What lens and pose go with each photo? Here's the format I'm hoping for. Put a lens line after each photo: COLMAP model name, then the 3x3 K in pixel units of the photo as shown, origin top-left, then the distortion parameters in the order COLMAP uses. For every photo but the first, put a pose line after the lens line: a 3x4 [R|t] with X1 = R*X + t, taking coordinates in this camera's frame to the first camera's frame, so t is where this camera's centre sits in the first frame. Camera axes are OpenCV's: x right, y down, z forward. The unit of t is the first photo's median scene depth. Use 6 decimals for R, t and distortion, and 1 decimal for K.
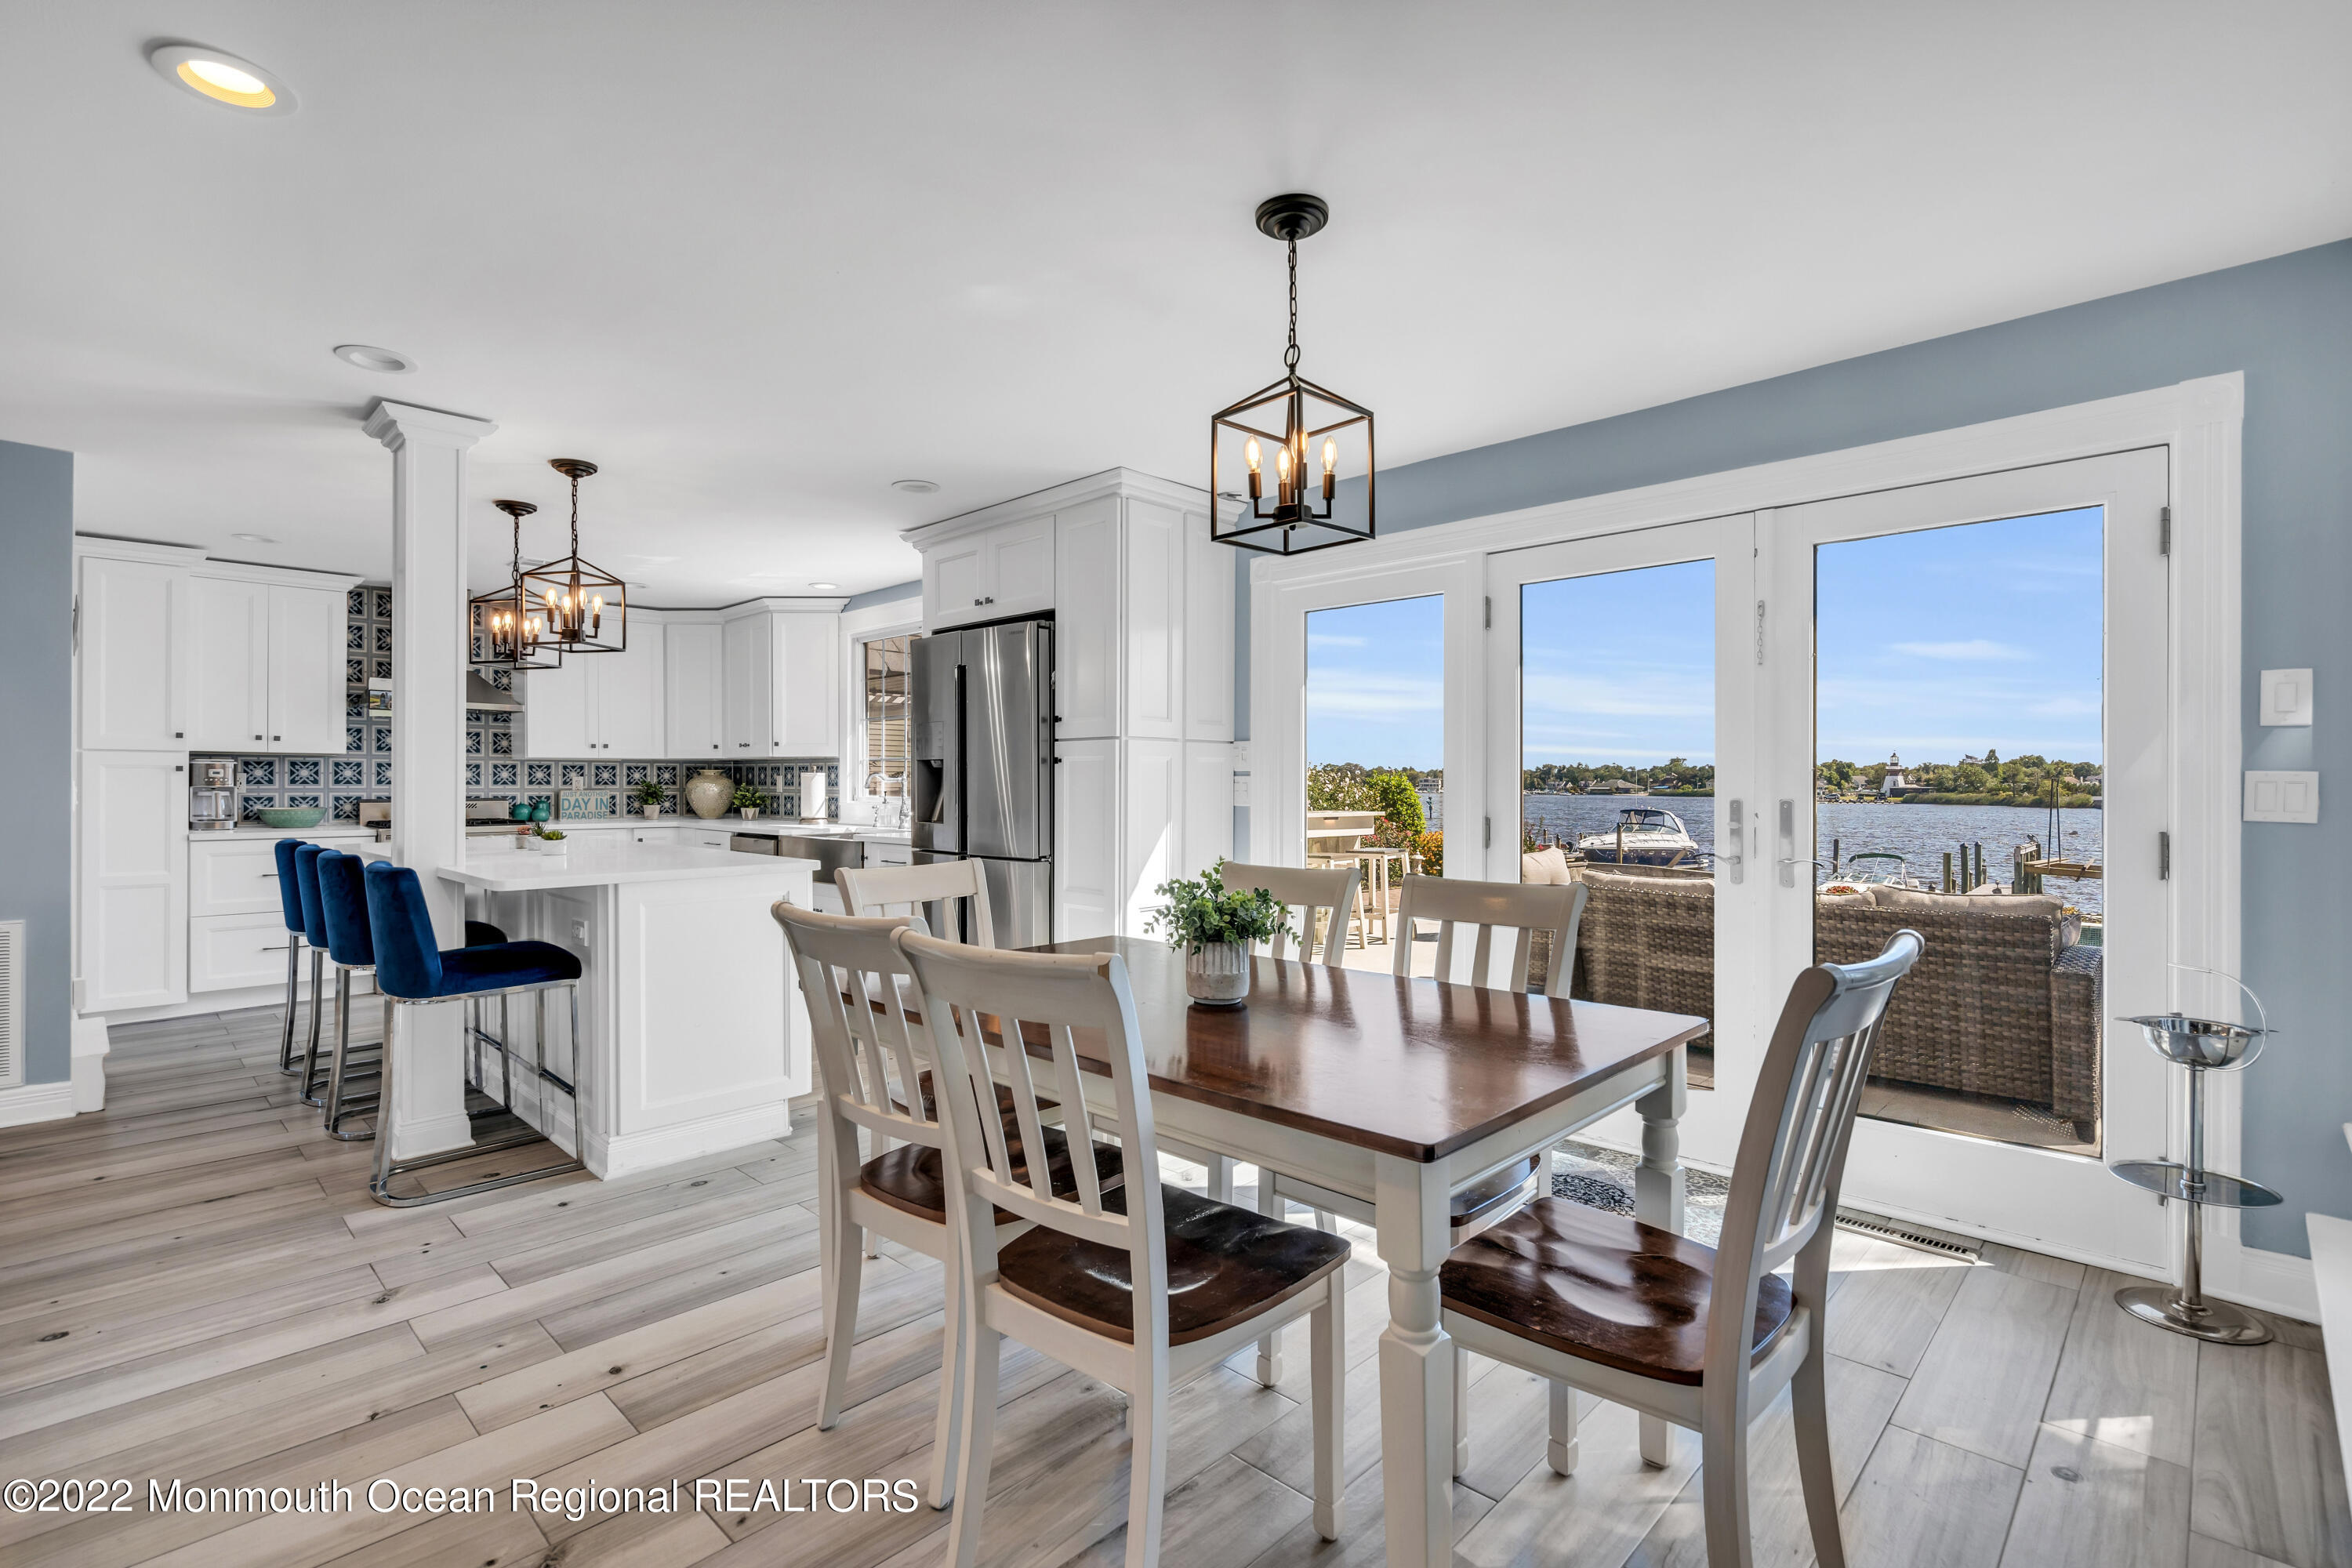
lens RADIAL K [[1075.3, 0, 1174.4], [0, 1075.3, 785.9], [0, 0, 1]] dist [-0.002447, 0.000074]
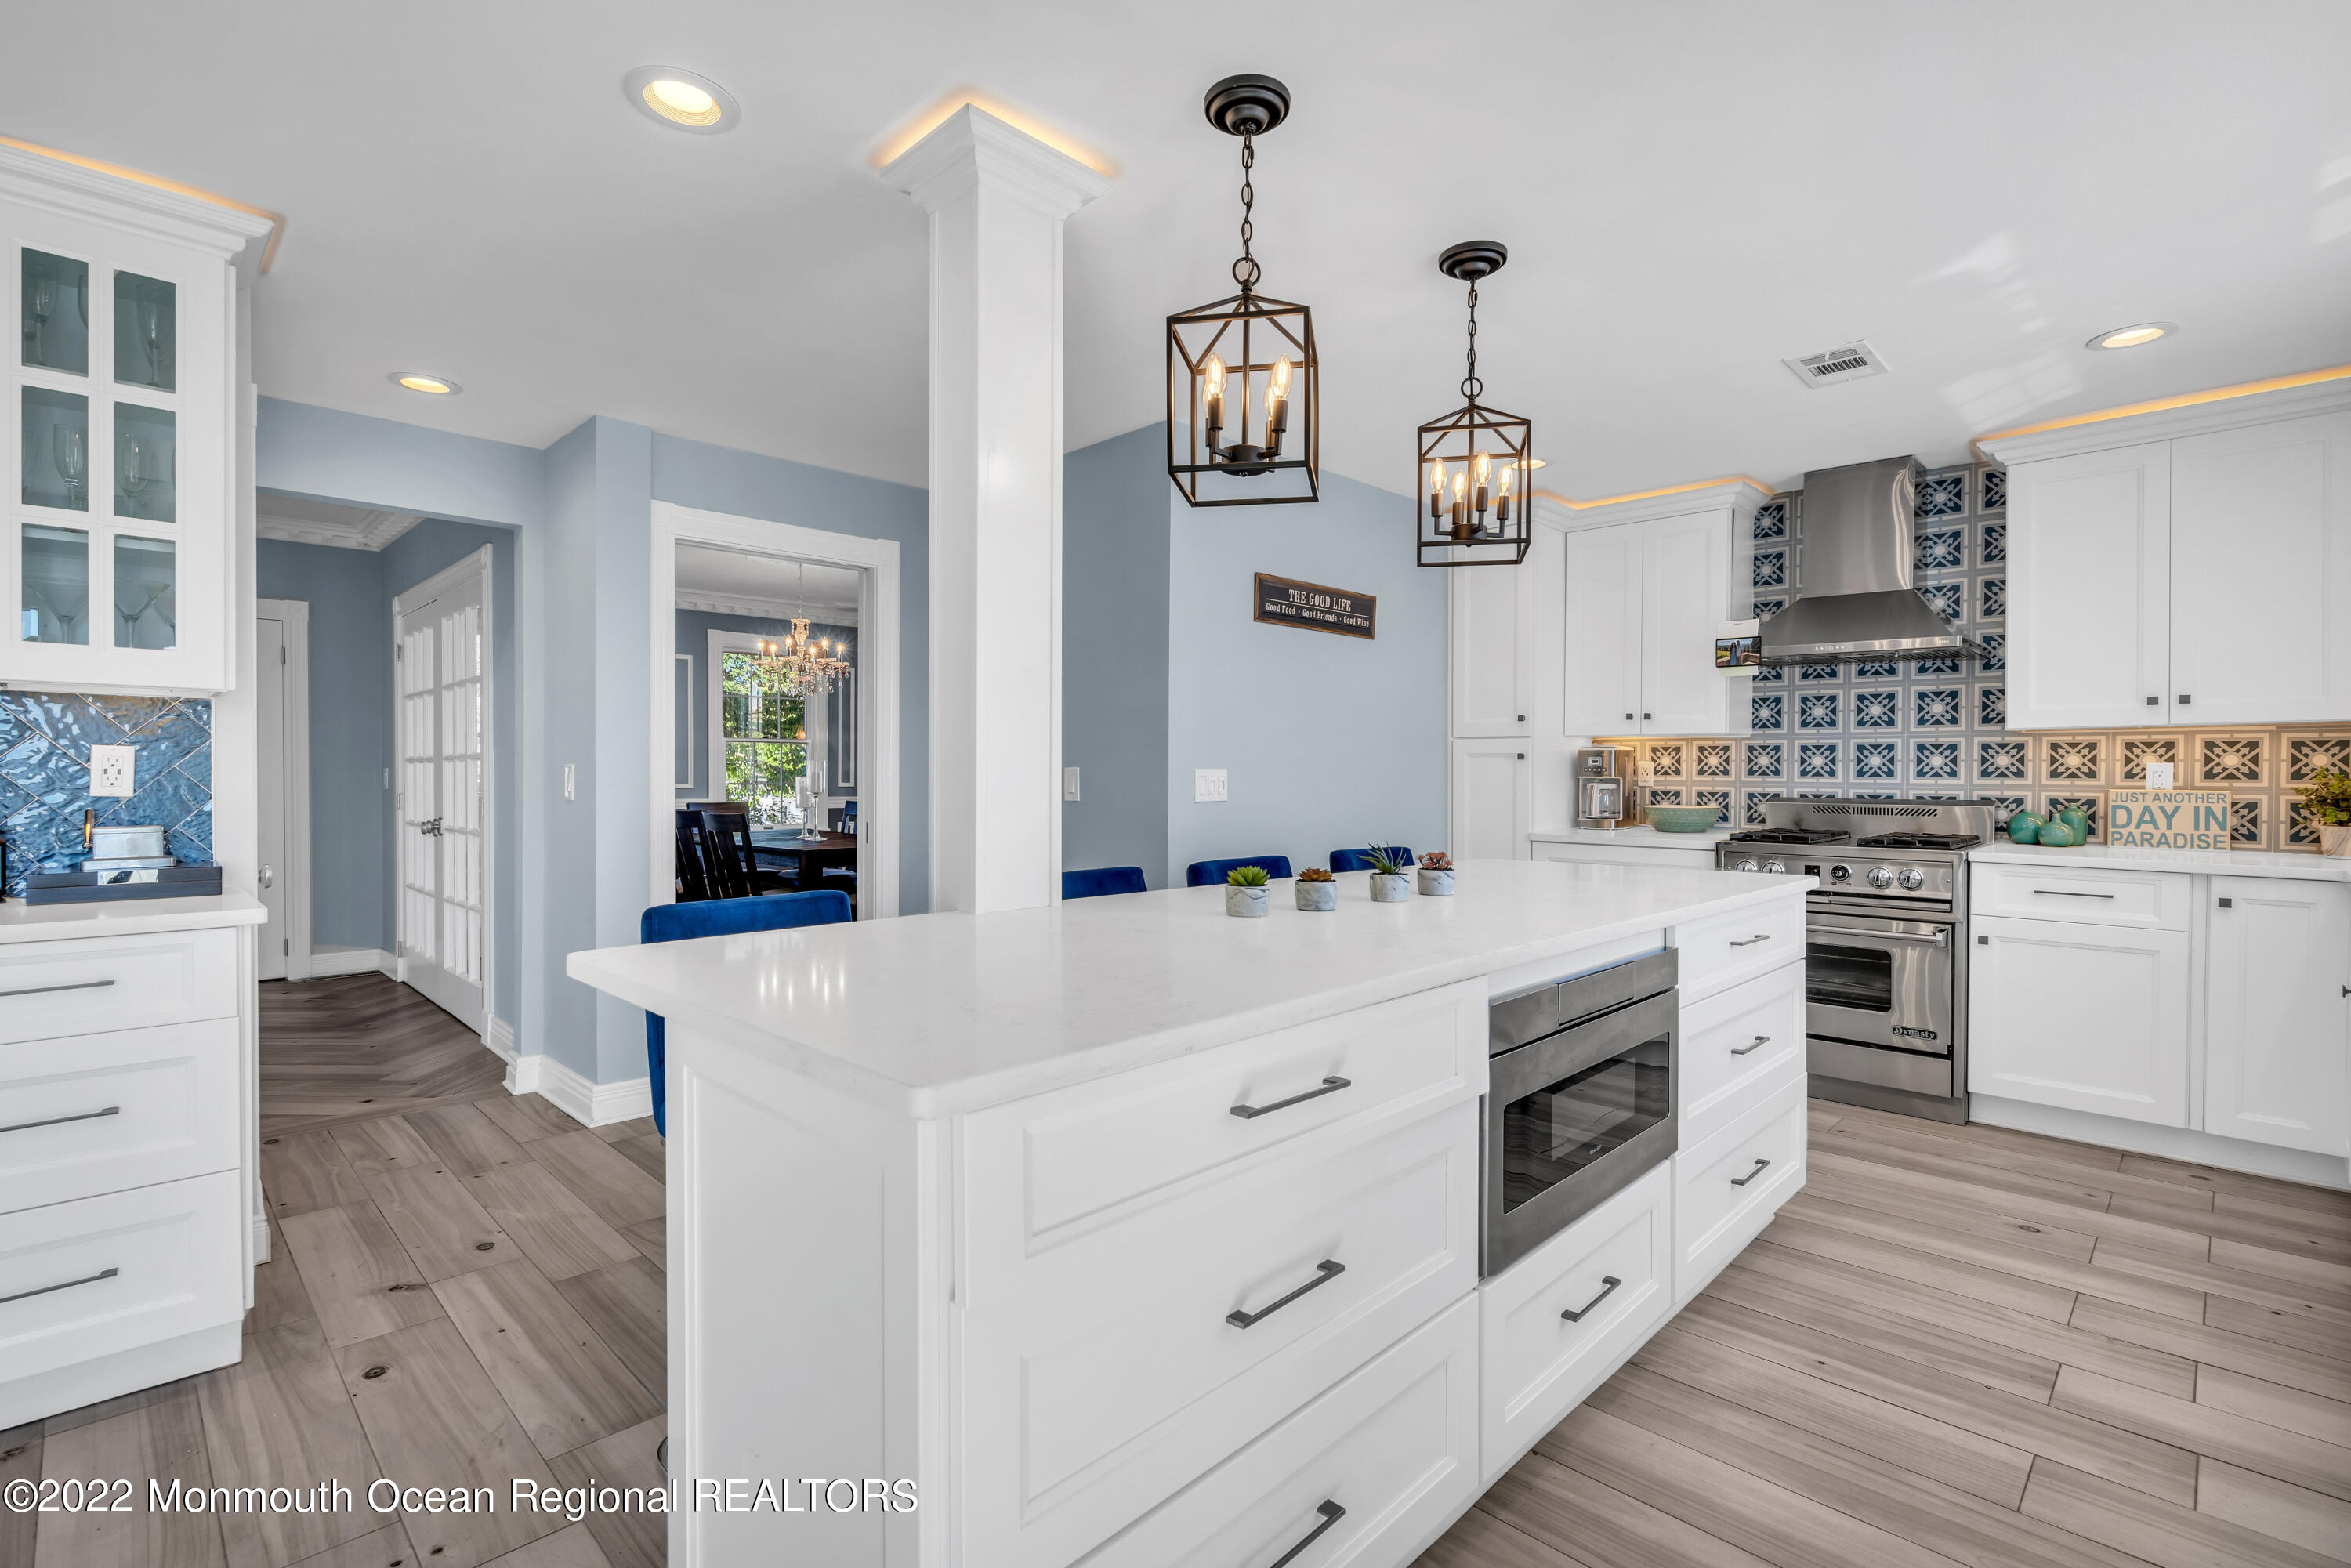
lens RADIAL K [[1074.8, 0, 1173.9], [0, 1074.8, 785.9], [0, 0, 1]] dist [-0.002447, 0.000074]
pose [[-0.003494, 0.012807, -0.999912, -0.050495], [-0.006340, 0.999898, 0.012829, -0.001590], [0.999974, 0.006384, -0.003412, 0.625265]]
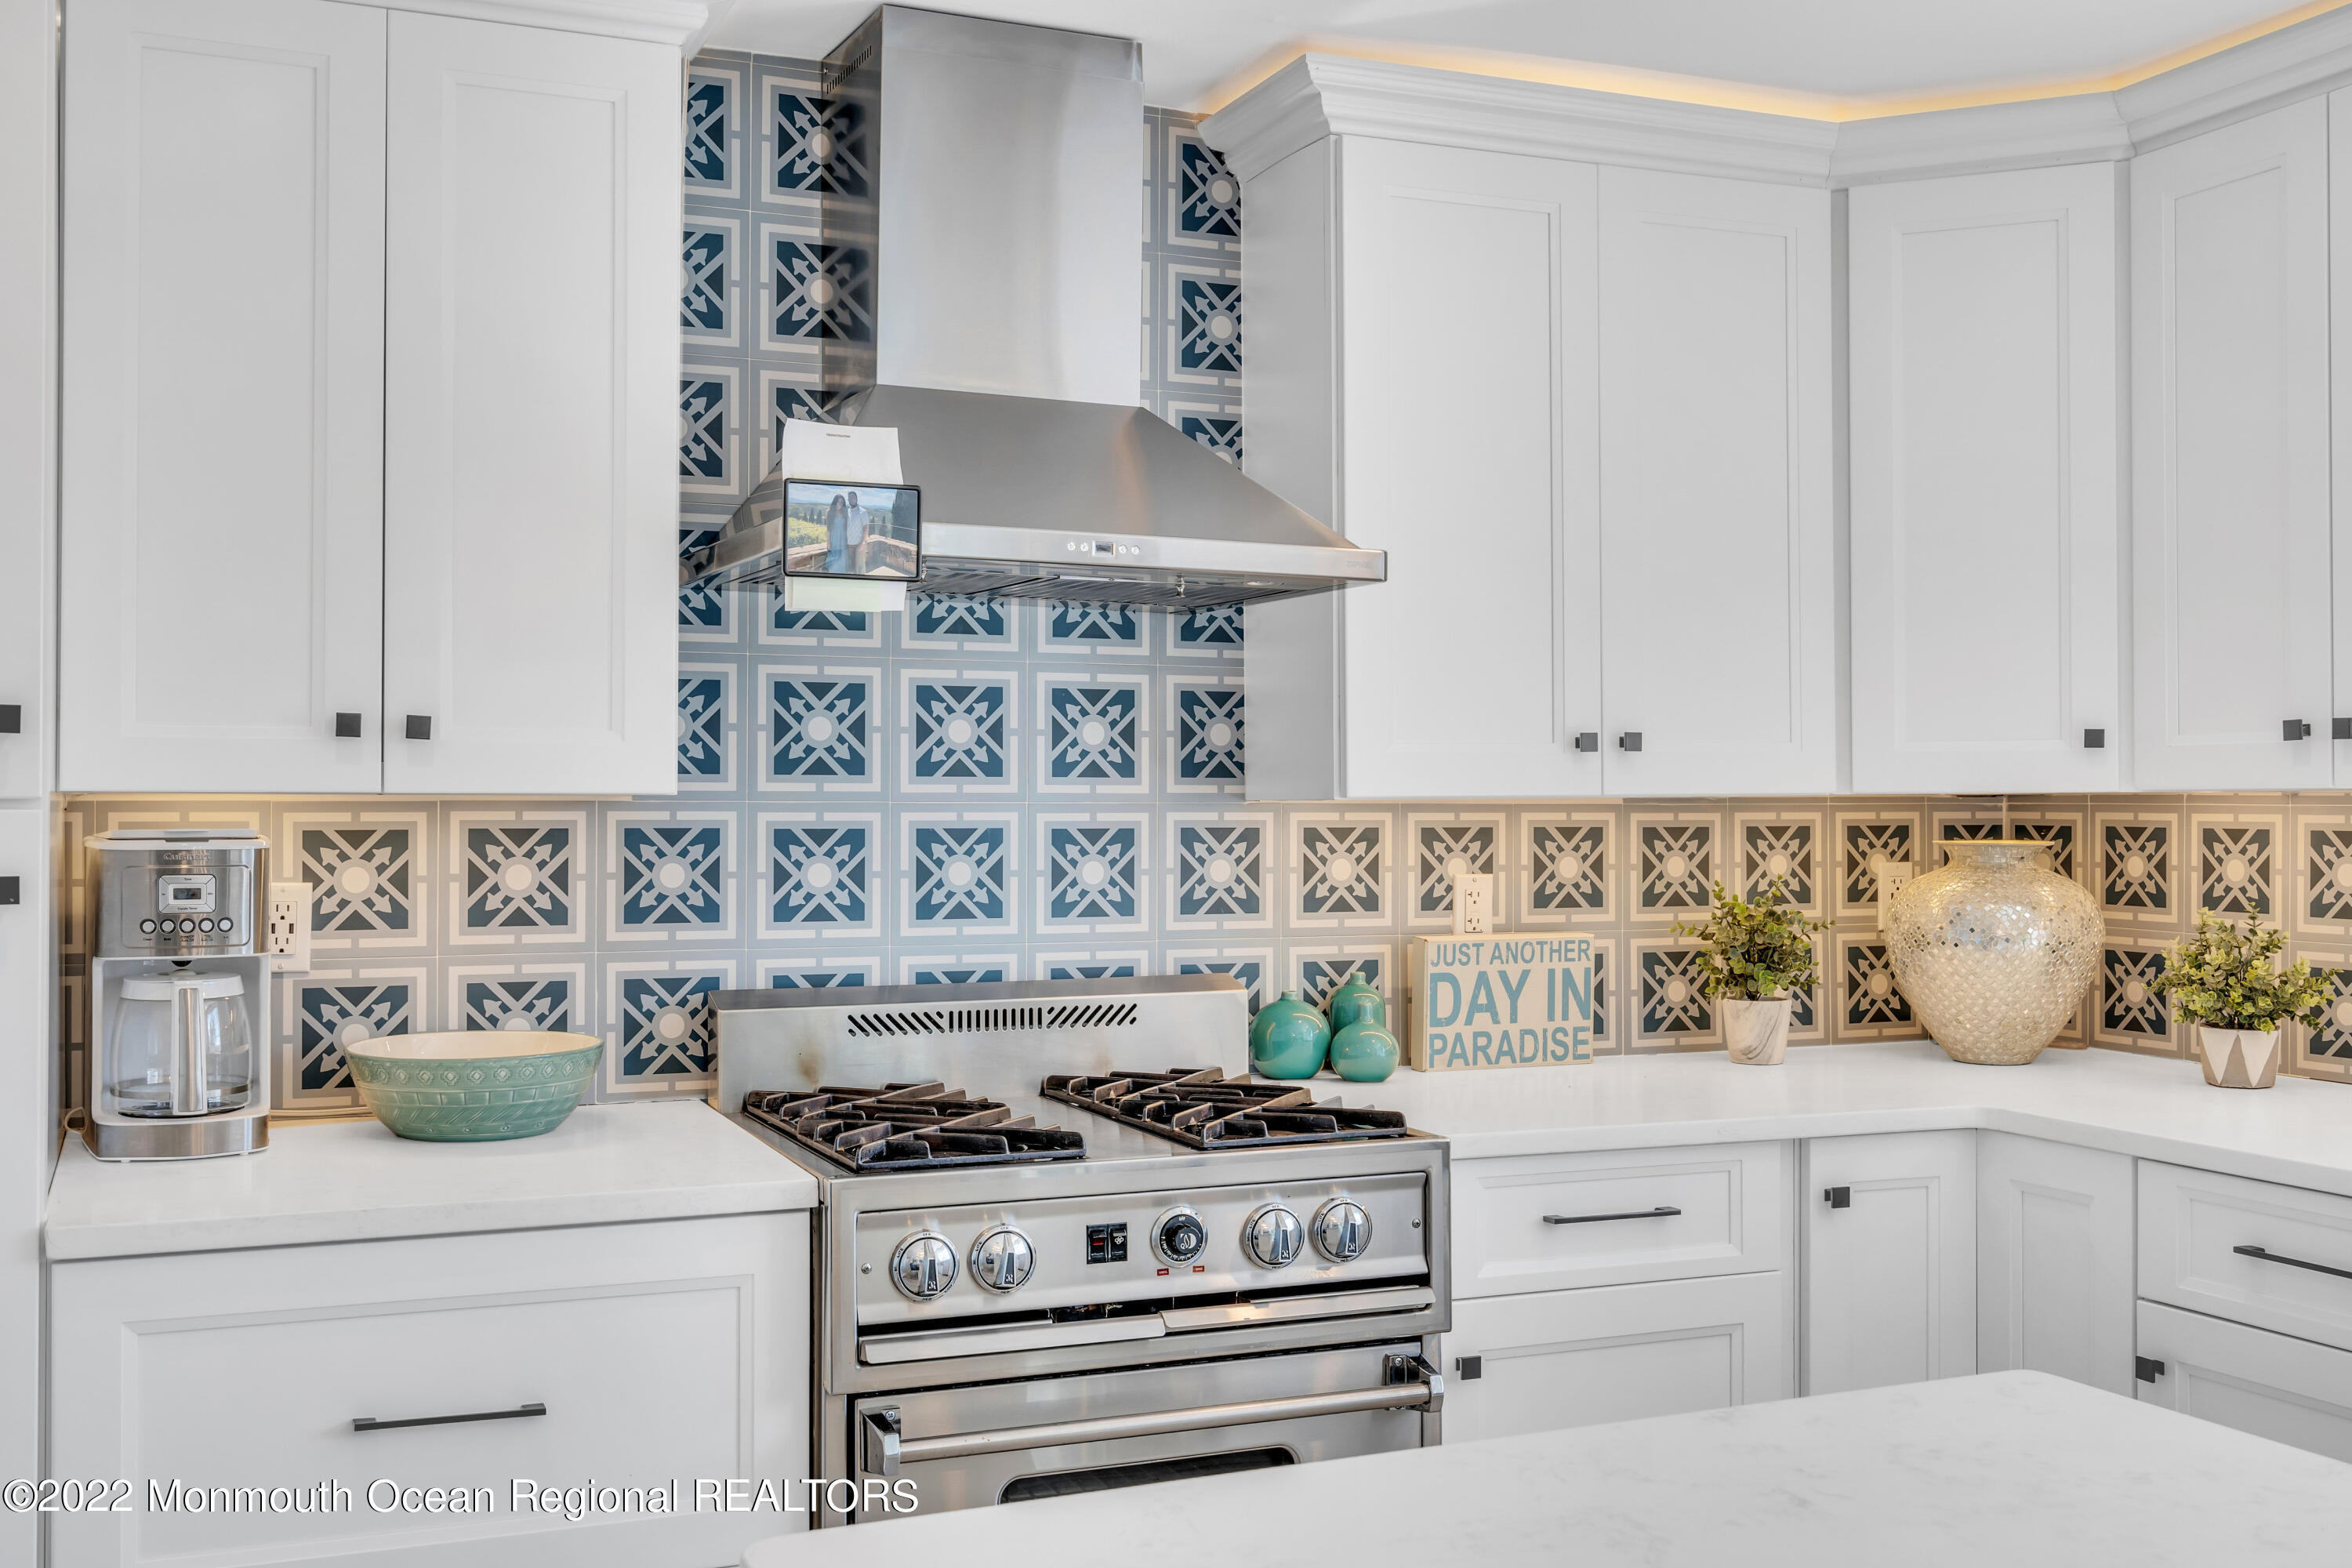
lens RADIAL K [[2351.0, 0, 1176.0], [0, 2351.0, 784.0], [0, 0, 1]] dist [-0.002621, 0.010156]
pose [[0.922040, -0.004865, -0.387064, -0.491139], [0.000449, 0.999934, -0.011498, -0.026243], [0.387094, 0.010428, 0.921981, 0.597121]]
